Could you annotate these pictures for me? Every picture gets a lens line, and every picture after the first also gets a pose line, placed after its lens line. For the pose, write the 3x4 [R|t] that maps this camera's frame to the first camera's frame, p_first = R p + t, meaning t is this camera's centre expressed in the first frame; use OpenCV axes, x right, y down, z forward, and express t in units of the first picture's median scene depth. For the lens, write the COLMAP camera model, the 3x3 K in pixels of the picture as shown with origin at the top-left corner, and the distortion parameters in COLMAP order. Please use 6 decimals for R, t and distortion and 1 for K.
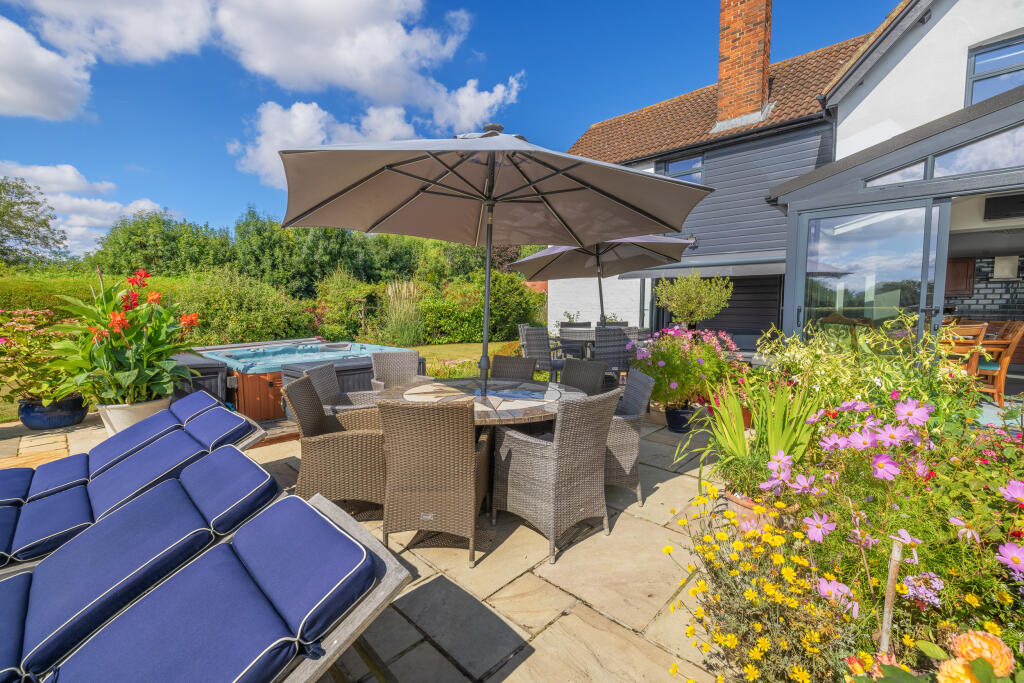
lens RADIAL K [[431.8, 0, 512.0], [0, 431.8, 341.5], [0, 0, 1]] dist [-0.000315, -0.000003]
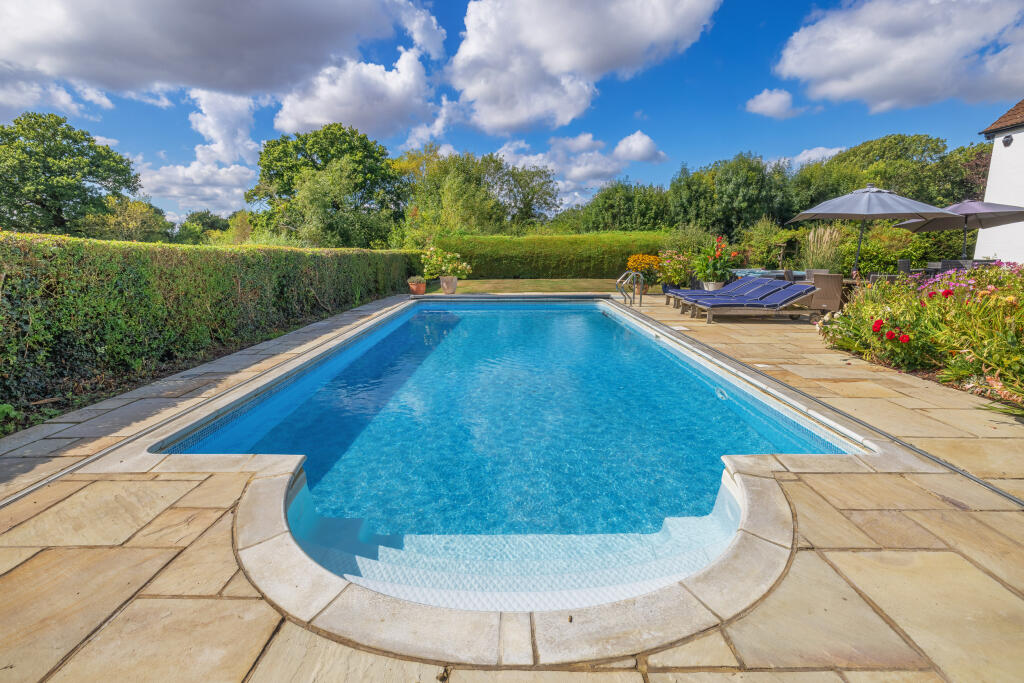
lens RADIAL K [[484.3, 0, 512.0], [0, 484.3, 341.5], [0, 0, 1]] dist [0.000708, 0.000069]
pose [[0.694745, 0.130446, -0.707328, 0.072776], [-0.057177, 0.990320, 0.126476, 0.026972], [0.716980, -0.047426, 0.695479, -0.305109]]
